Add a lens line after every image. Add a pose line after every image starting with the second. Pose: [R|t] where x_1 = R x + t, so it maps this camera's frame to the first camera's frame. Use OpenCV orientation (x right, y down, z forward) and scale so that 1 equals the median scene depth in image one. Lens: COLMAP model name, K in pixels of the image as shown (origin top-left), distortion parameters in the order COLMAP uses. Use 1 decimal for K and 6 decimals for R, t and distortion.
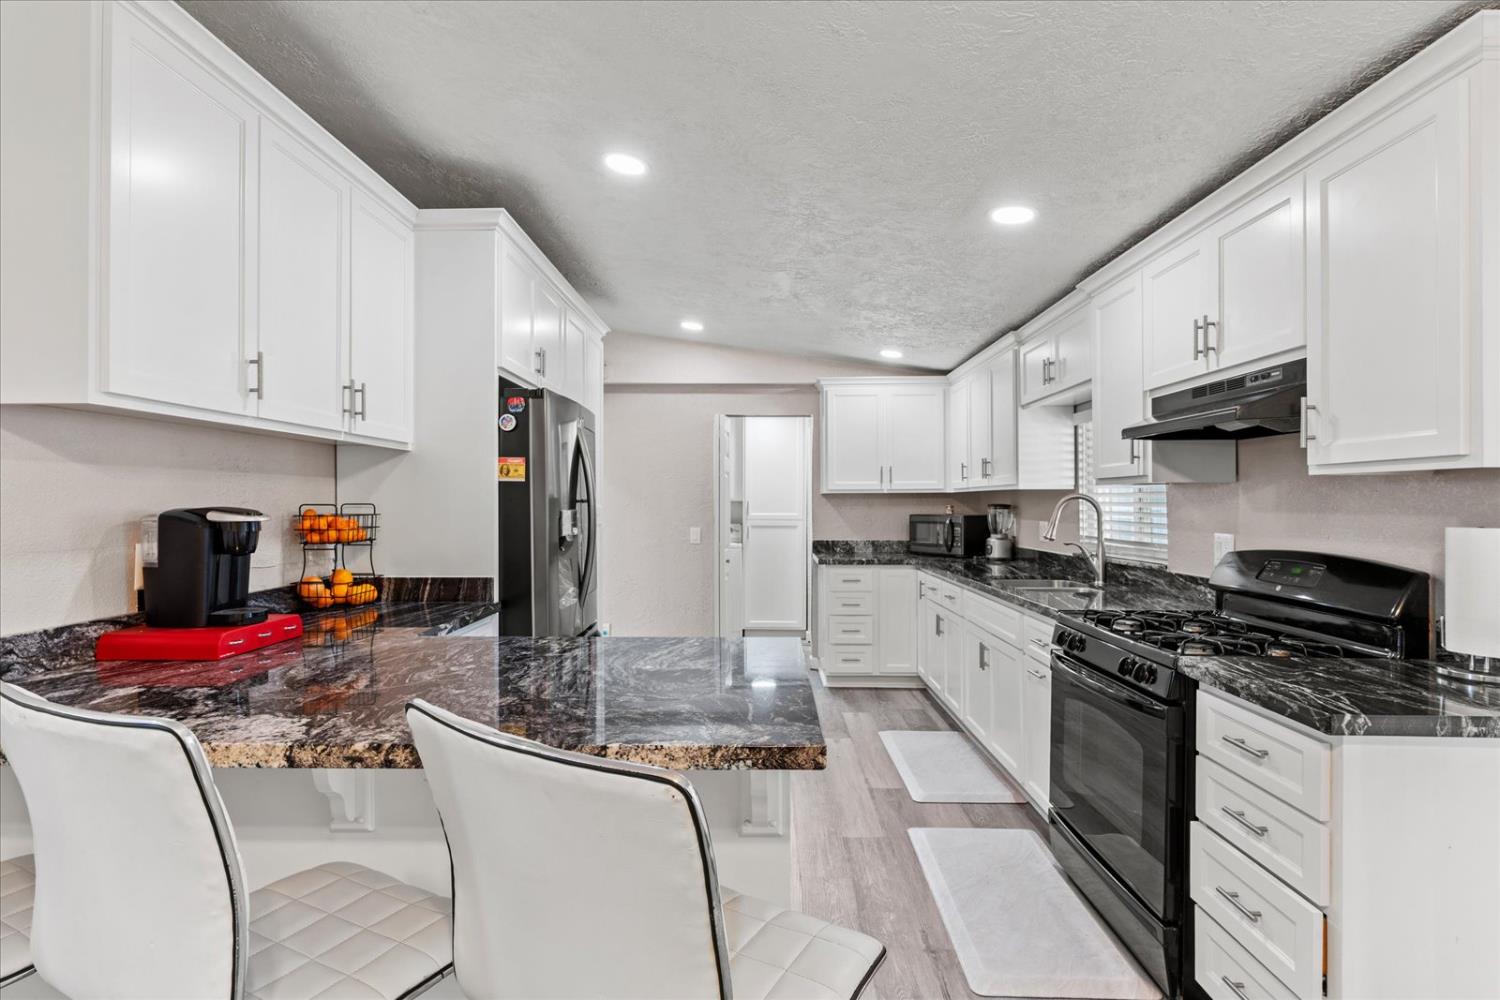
lens RADIAL K [[733.6, 0, 746.9], [0, 733.6, 497.8], [0, 0, 1]] dist [0.000711, 0.000438]
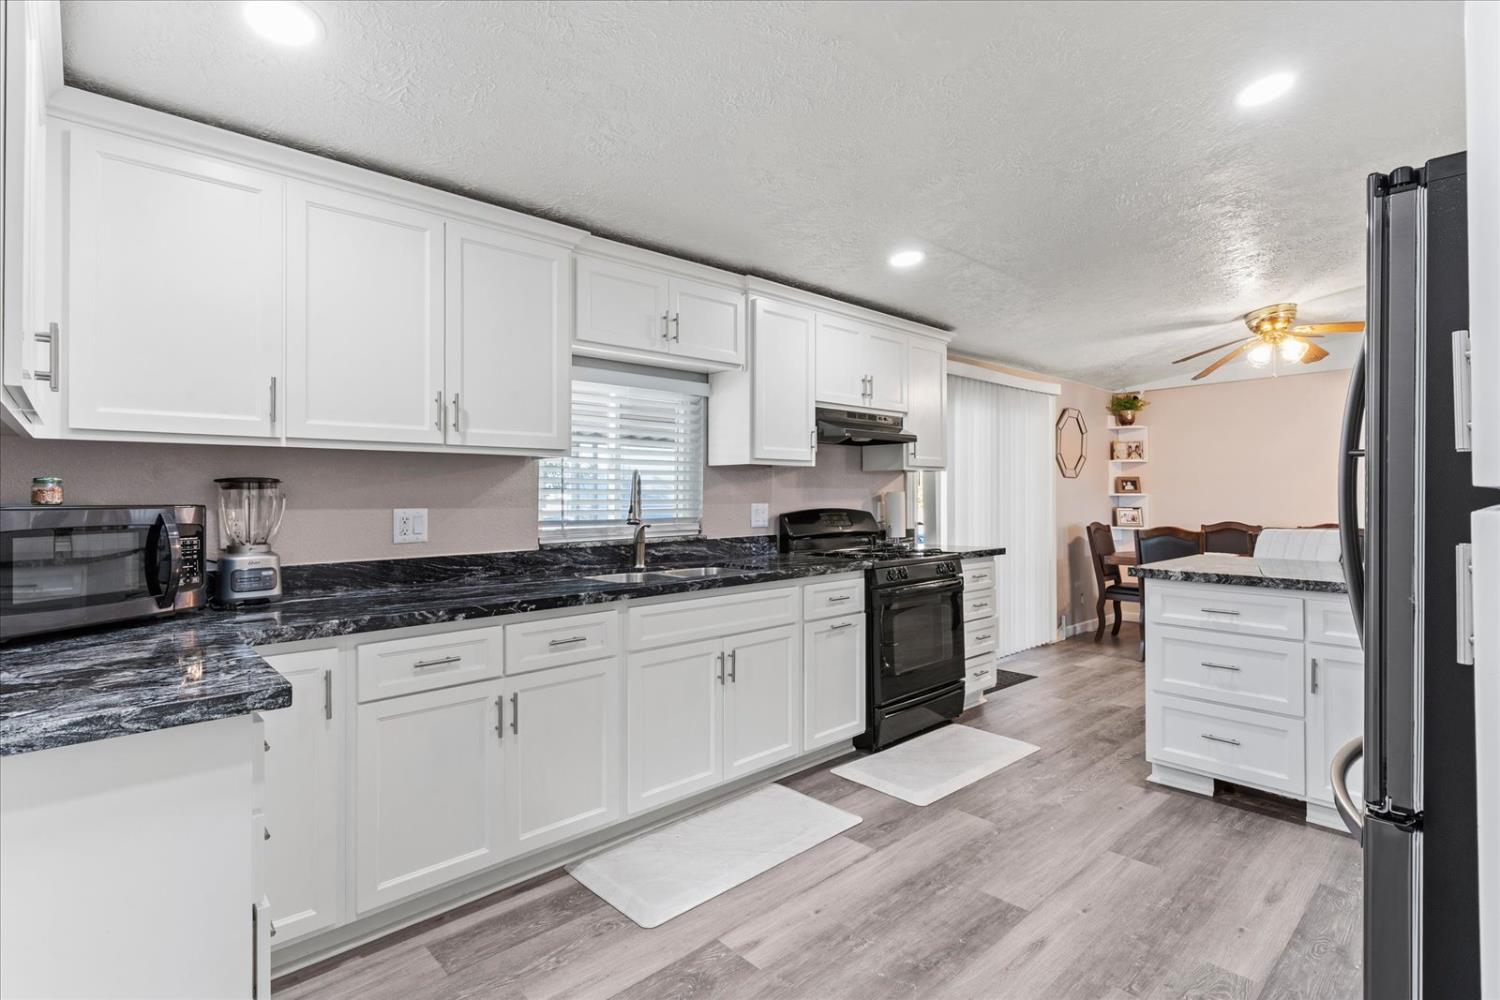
lens RADIAL K [[721.1, 0, 753.2], [0, 721.1, 488.8], [0, 0, 1]] dist [0.001262, 0.000012]
pose [[-0.696910, 0.010675, 0.717079, -0.329164], [0.001185, 0.999905, -0.013734, 0.038313], [-0.717158, -0.008722, -0.696856, 1.887834]]
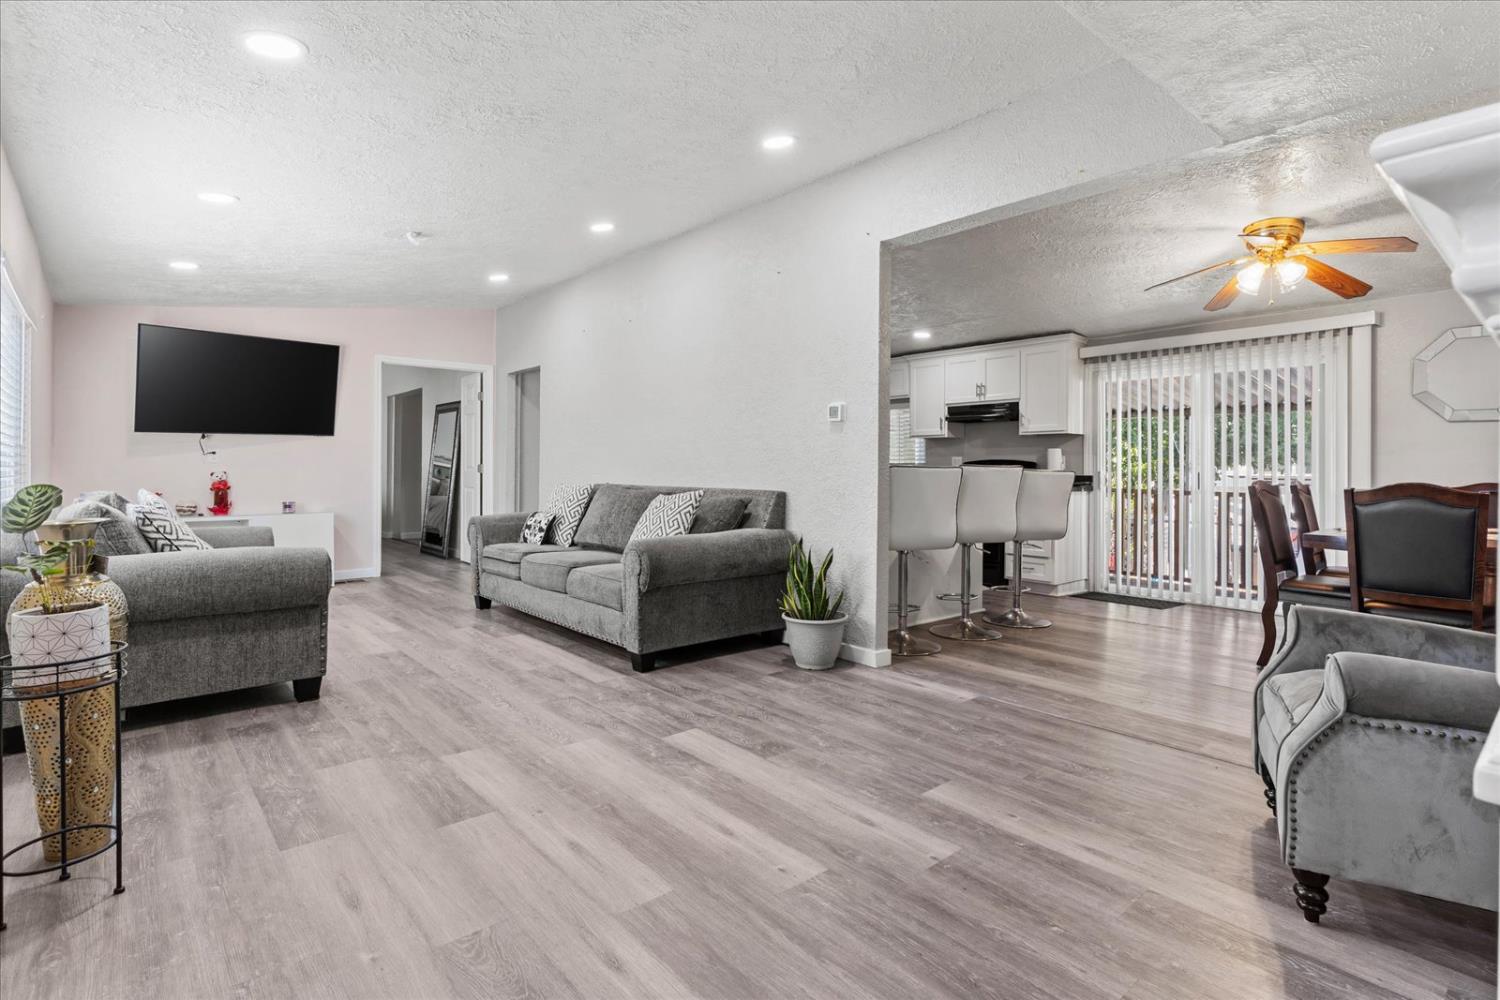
lens RADIAL K [[737.4, 0, 750.4], [0, 737.4, 468.2], [0, 0, 1]] dist [0.036277, 0.000157]
pose [[0.740087, 0.011126, 0.672419, -1.738379], [-0.015643, 0.999877, 0.000673, 0.099239], [-0.672329, -0.011016, 0.740171, -0.530370]]
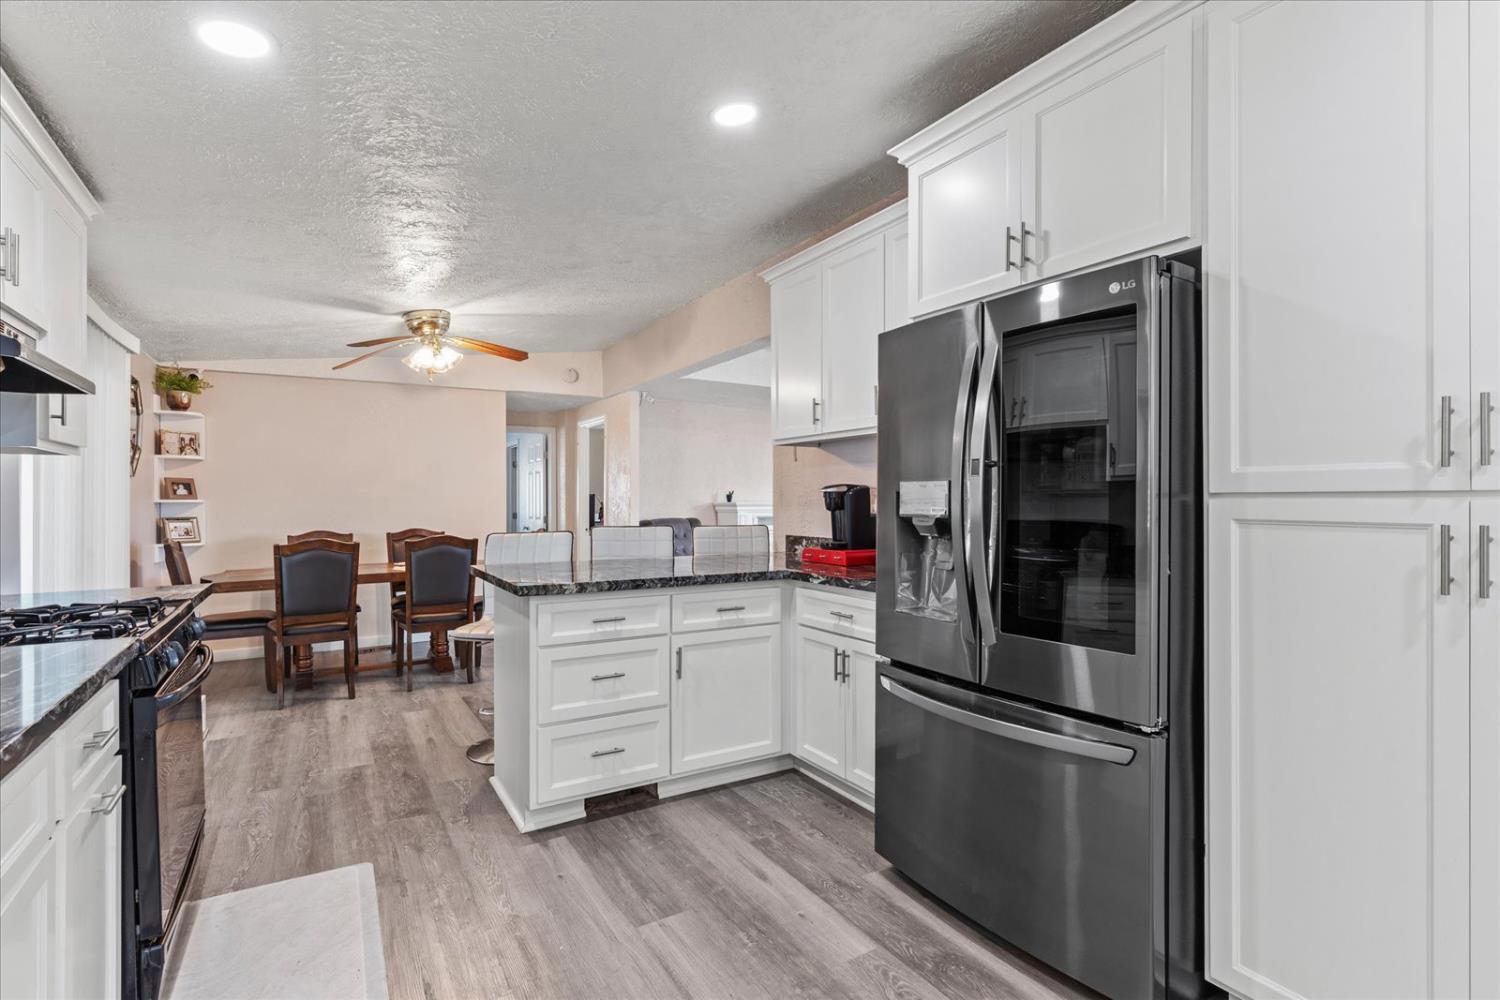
lens RADIAL K [[713.2, 0, 750.3], [0, 713.2, 498.4], [0, 0, 1]] dist [0.002932, 0.000440]
pose [[-0.843260, 0.001404, -0.537504, 0.285471], [0.006074, 0.999958, -0.006918, 0.040467], [0.537471, -0.009099, -0.843233, 1.637402]]
